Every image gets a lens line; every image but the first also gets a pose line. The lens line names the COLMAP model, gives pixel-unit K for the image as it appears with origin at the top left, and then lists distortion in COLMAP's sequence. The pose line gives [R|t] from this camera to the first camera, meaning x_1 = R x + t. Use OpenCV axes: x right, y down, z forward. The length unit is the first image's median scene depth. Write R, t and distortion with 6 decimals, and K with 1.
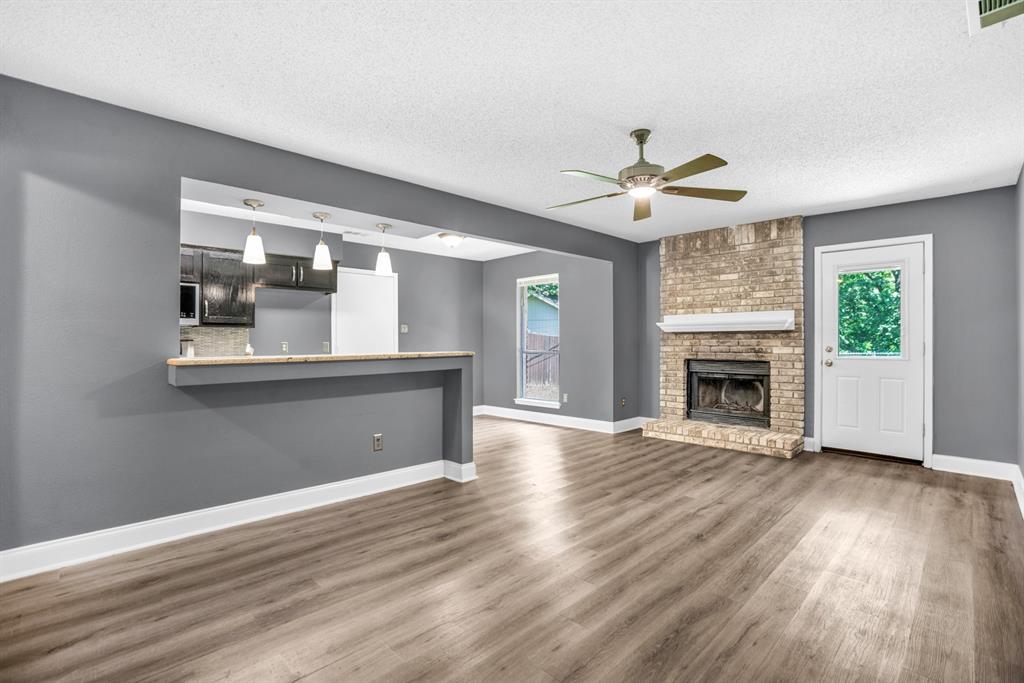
lens RADIAL K [[478.2, 0, 508.0], [0, 478.2, 338.0], [0, 0, 1]] dist [-0.042989, 0.008459]
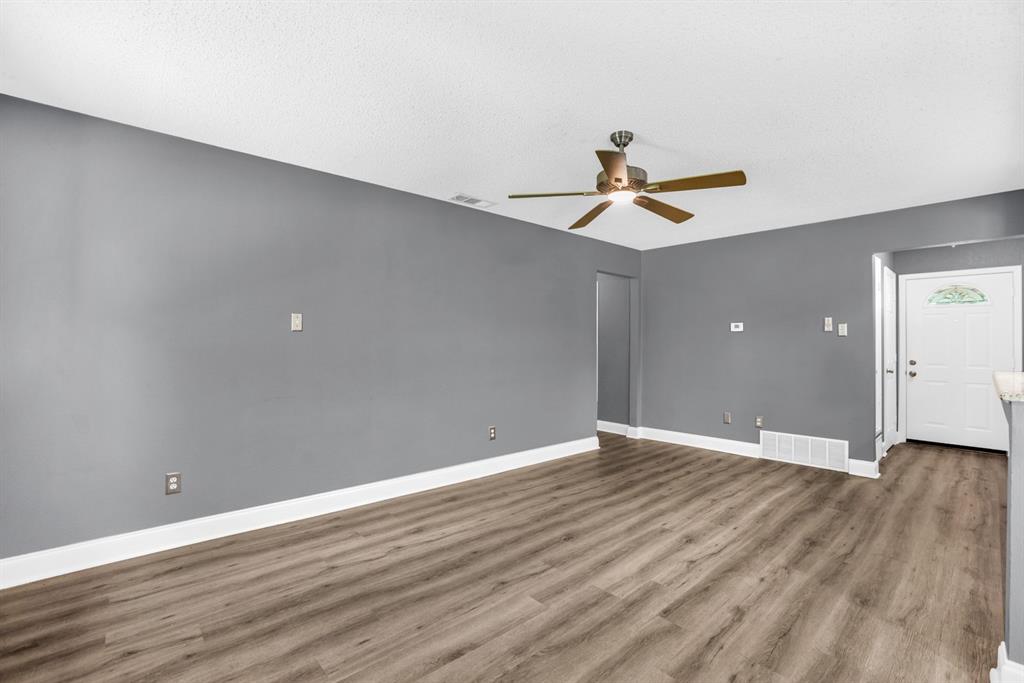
lens RADIAL K [[451.4, 0, 520.2], [0, 451.4, 334.7], [0, 0, 1]] dist [-0.047555, 0.007072]
pose [[-0.999699, -0.004171, 0.024196, 0.283048], [-0.004746, 0.999707, -0.023747, -0.005829], [-0.024090, -0.023855, -0.999425, 1.161487]]
